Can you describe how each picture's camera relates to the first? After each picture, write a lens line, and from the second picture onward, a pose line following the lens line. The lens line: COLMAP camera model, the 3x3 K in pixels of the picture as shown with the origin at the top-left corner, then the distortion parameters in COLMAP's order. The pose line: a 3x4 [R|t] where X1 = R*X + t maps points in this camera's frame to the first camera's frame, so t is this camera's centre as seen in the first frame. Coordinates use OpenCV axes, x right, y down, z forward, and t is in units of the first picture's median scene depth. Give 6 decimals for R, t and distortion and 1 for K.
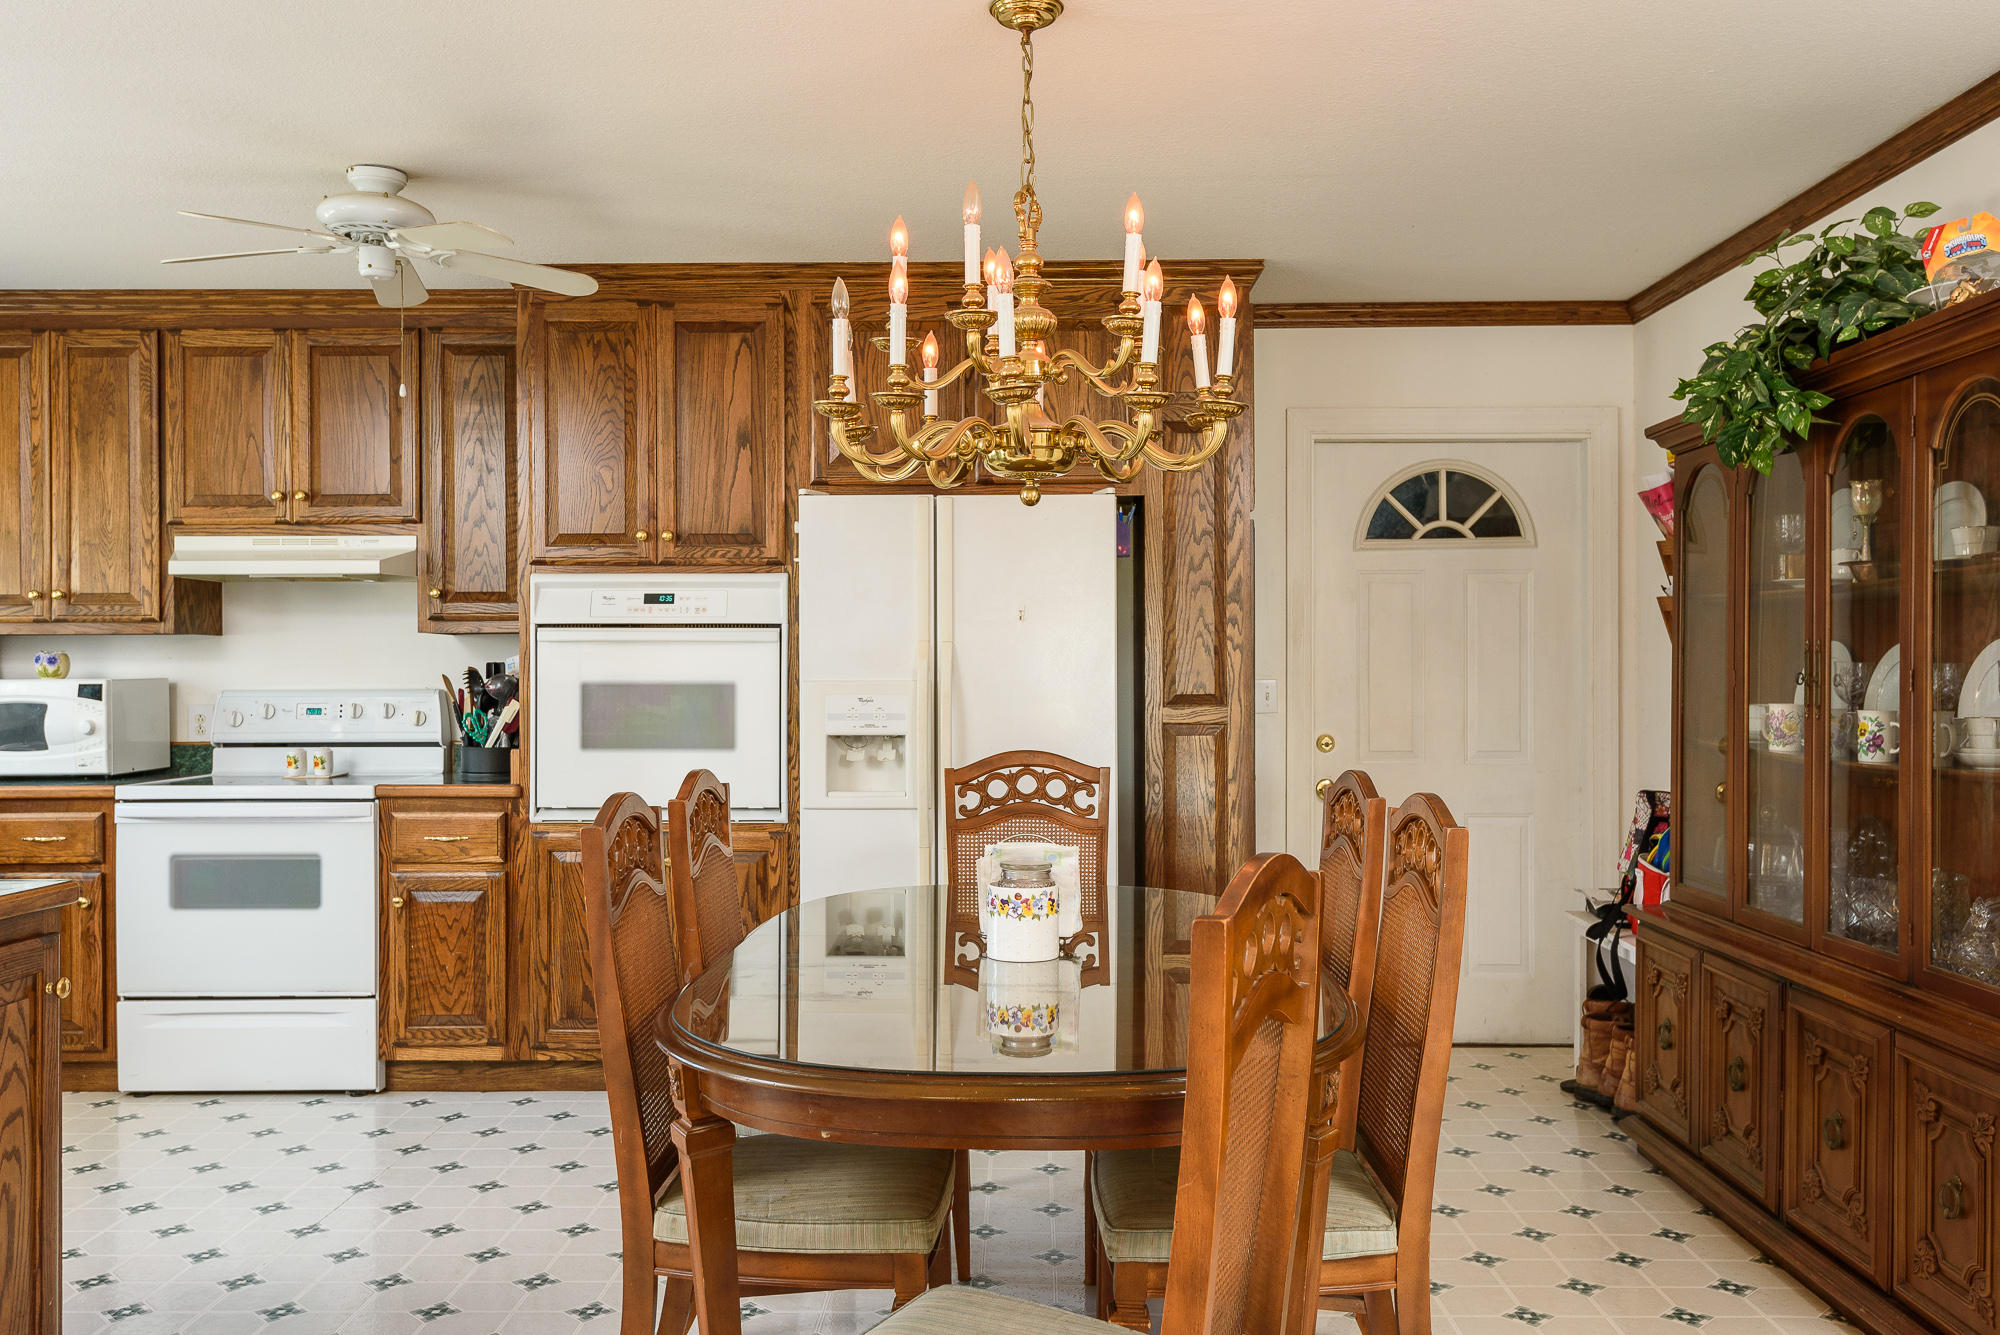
lens RADIAL K [[1622.3, 0, 1000.0], [0, 1622.3, 667.5], [0, 0, 1]] dist [0.007251, 0.004374]
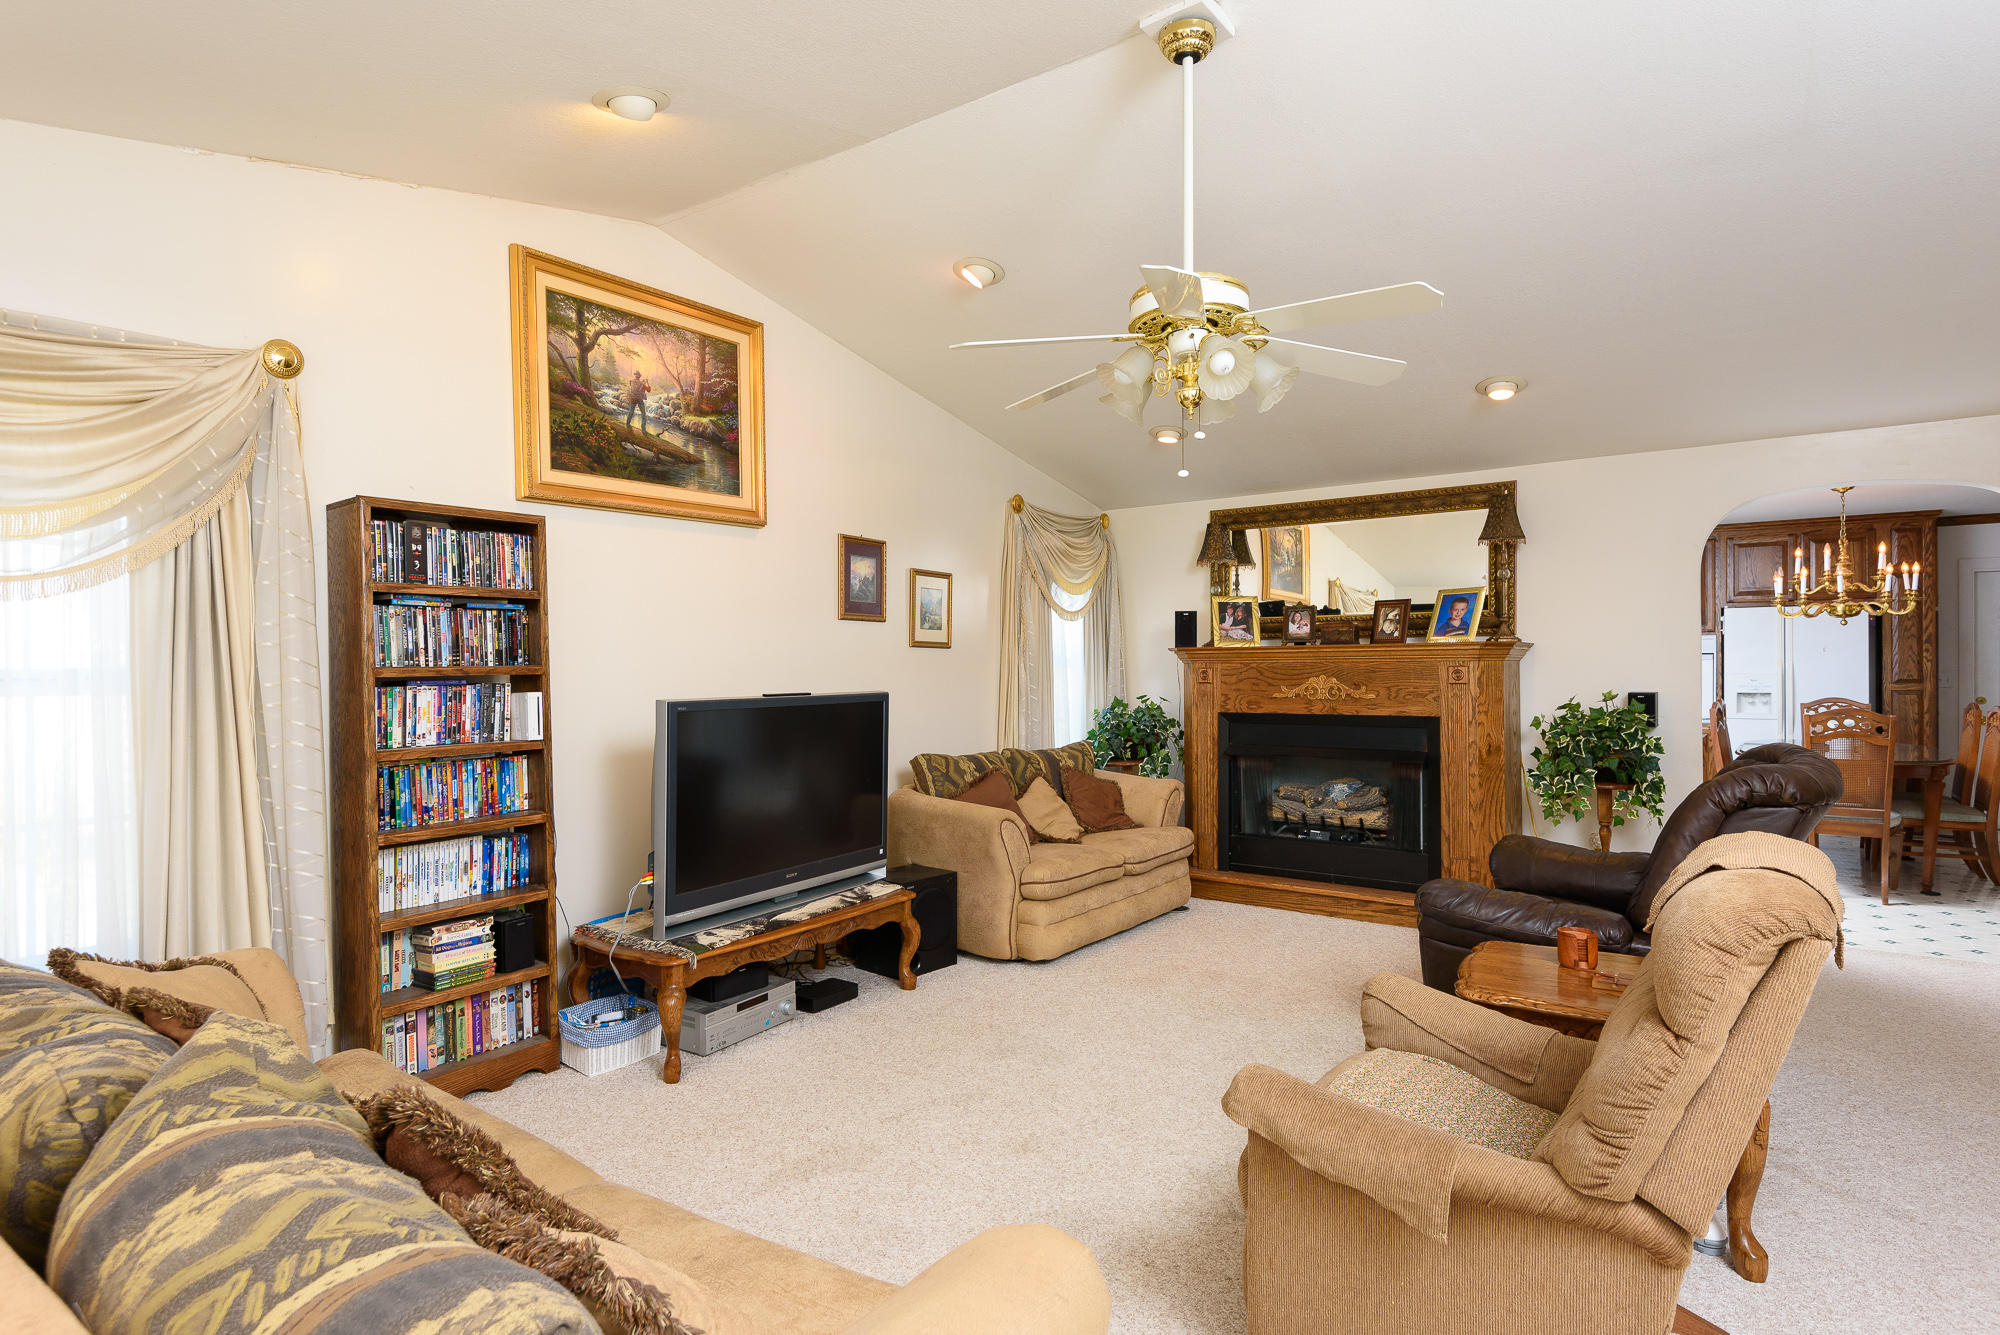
lens RADIAL K [[1055.1, 0, 1047.1], [0, 1055.1, 671.8], [0, 0, 1]] dist [0.002860, 0.000077]
pose [[0.839979, -0.002133, -0.542615, -0.106205], [0.006176, 0.999965, 0.005630, -0.011363], [0.542584, -0.008080, 0.839963, -1.040755]]
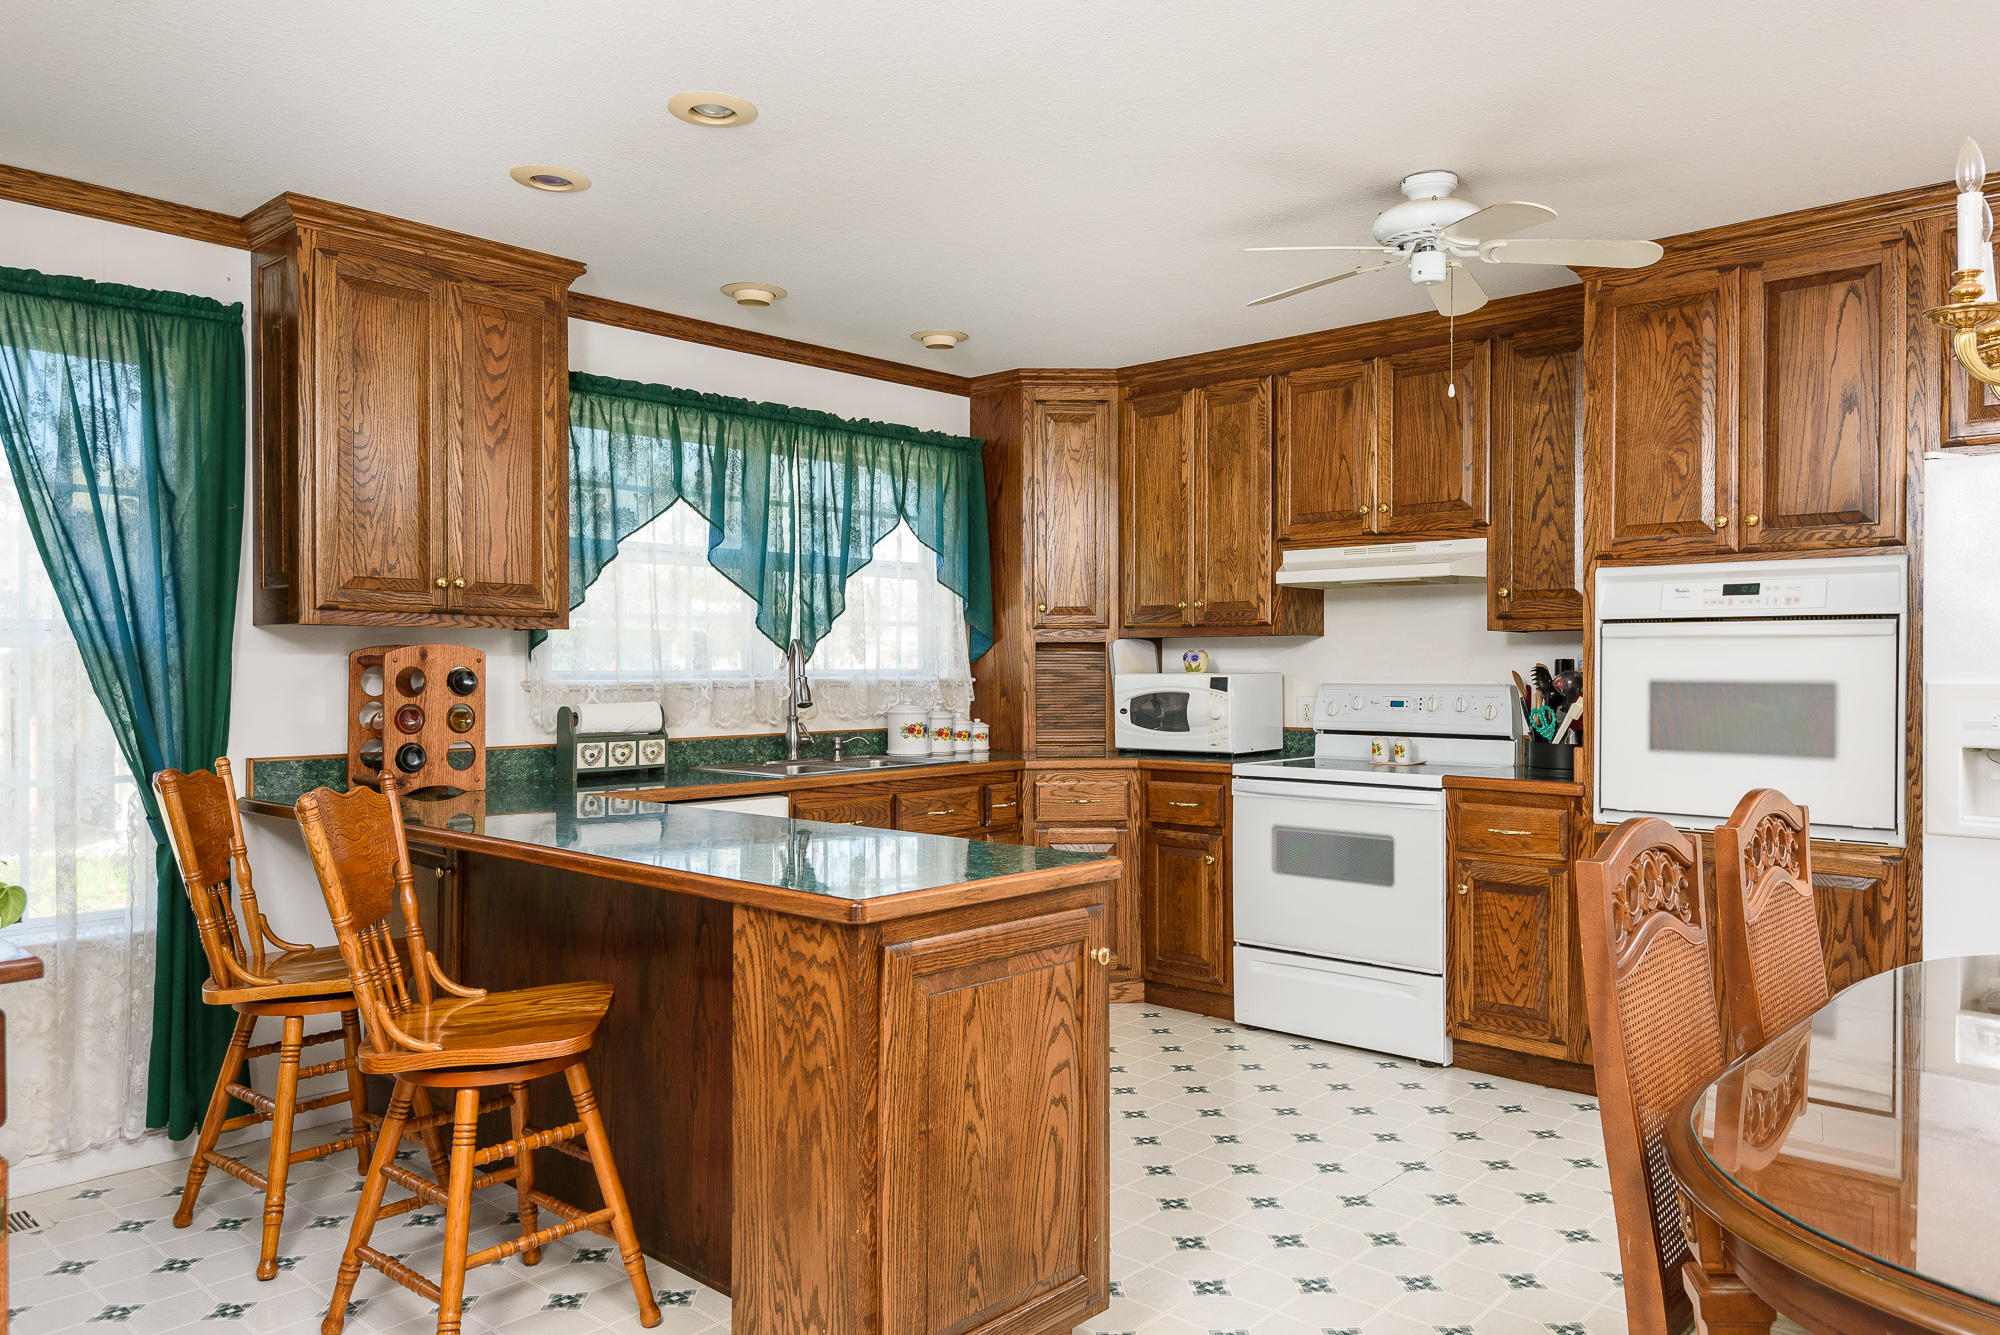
lens RADIAL K [[1385.6, 0, 1003.8], [0, 1385.6, 673.1], [0, 0, 1]] dist [0.037666, -0.034358]
pose [[0.753608, 0.005951, -0.657297, -0.005682], [-0.001270, 0.999970, 0.007597, -0.000719], [0.657323, -0.004890, 0.753593, 0.132372]]
